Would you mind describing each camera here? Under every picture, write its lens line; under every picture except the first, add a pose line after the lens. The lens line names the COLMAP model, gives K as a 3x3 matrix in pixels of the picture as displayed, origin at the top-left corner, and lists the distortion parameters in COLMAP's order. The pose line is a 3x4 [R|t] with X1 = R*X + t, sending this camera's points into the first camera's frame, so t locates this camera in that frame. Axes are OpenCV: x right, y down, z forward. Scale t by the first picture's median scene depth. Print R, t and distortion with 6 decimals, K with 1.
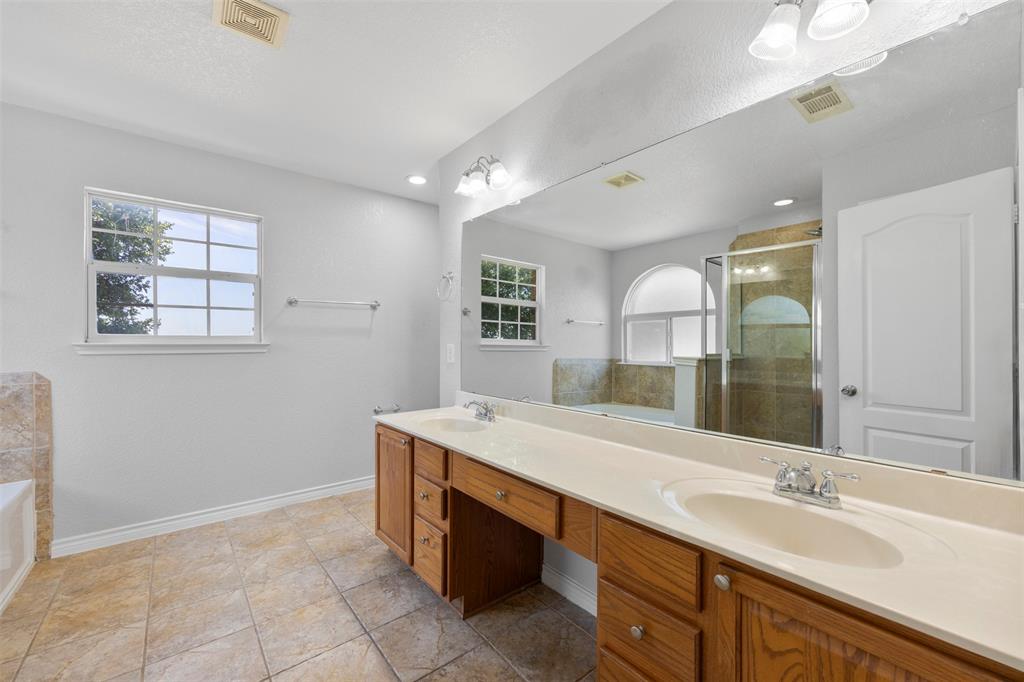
lens RADIAL K [[414.1, 0, 510.1], [0, 414.1, 341.9], [0, 0, 1]] dist [-0.000349, 0.000341]
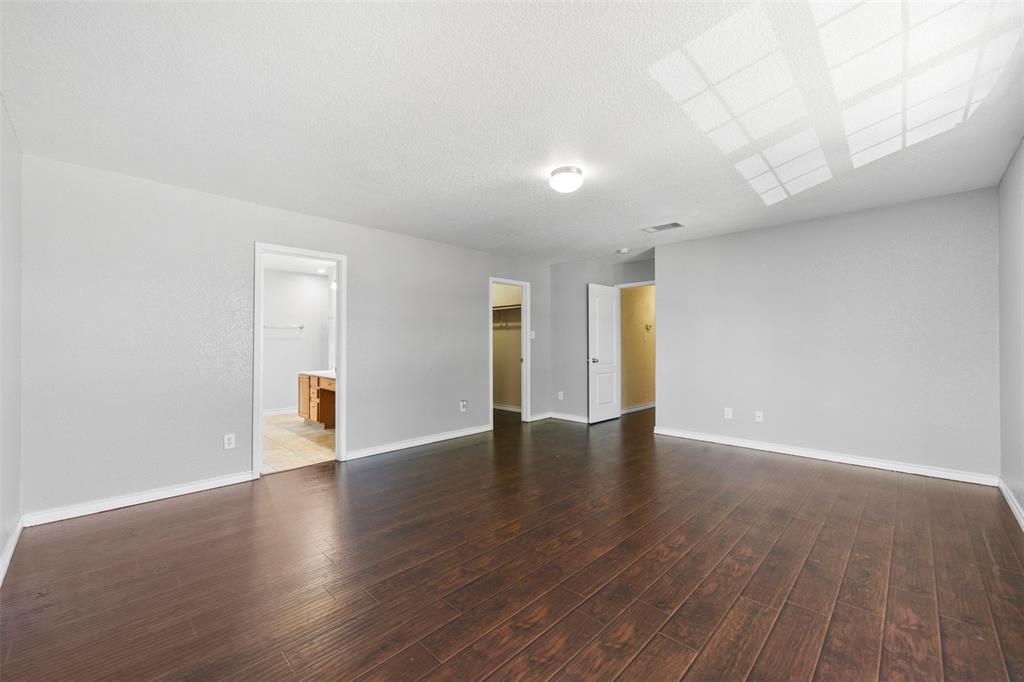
lens RADIAL K [[414.1, 0, 510.8], [0, 414.1, 338.7], [0, 0, 1]] dist [-0.000349, 0.000341]
pose [[0.995495, -0.010078, 0.094272, 1.005175], [0.010903, 0.999907, -0.008237, 0.006288], [-0.094180, 0.009227, 0.995512, -2.282490]]
